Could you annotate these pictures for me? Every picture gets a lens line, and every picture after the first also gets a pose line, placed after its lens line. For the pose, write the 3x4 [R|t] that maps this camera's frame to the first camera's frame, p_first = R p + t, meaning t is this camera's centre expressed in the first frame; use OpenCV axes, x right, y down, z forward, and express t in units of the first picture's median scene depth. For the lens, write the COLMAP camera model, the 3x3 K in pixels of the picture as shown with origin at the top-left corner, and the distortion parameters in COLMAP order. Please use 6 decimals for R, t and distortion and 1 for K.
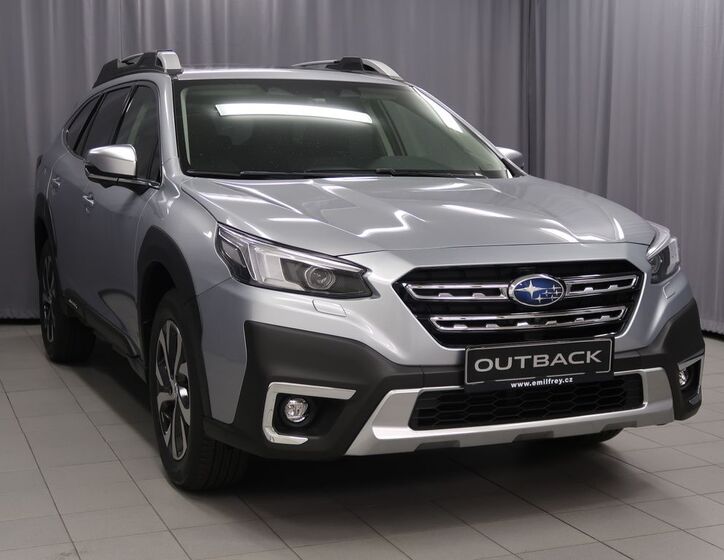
lens RADIAL K [[856.9, 0, 362.0], [0, 856.9, 280.0], [0, 0, 1]] dist [-0.011480, -0.007441]
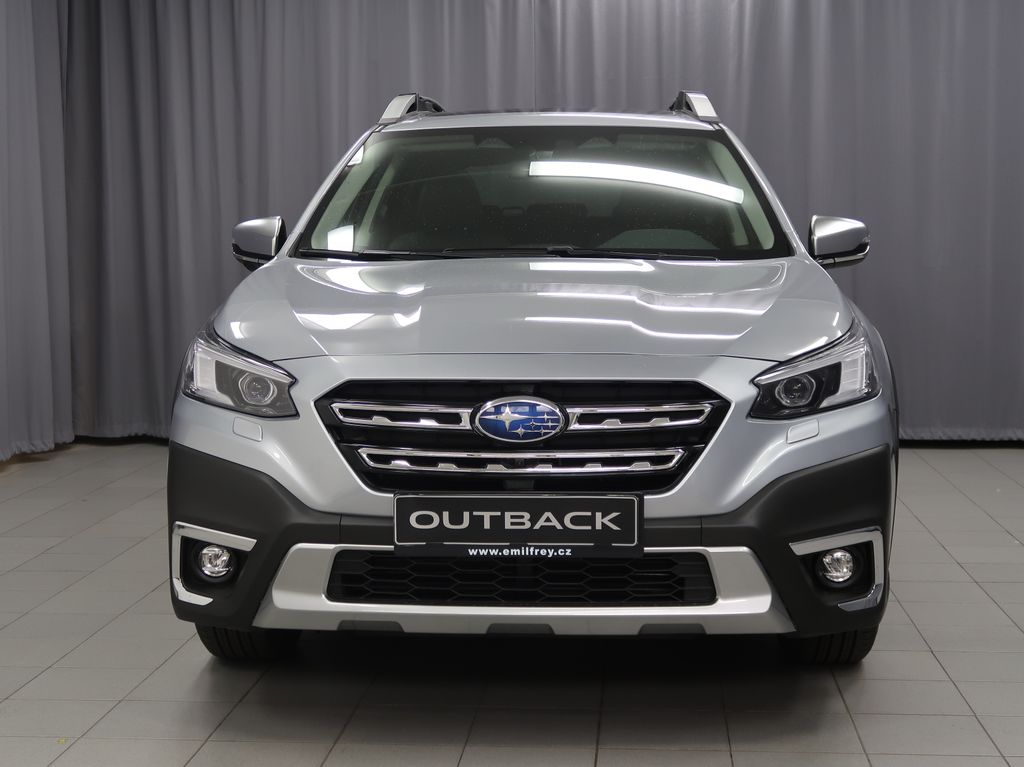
lens RADIAL K [[1088.4, 0, 512.0], [0, 1088.4, 383.5], [0, 0, 1]] dist [0.144154, -0.000975]
pose [[0.934219, 0.037973, -0.354672, 0.514445], [-0.039467, 0.999216, 0.003025, -0.019576], [0.354509, 0.011172, 0.934986, 0.165867]]
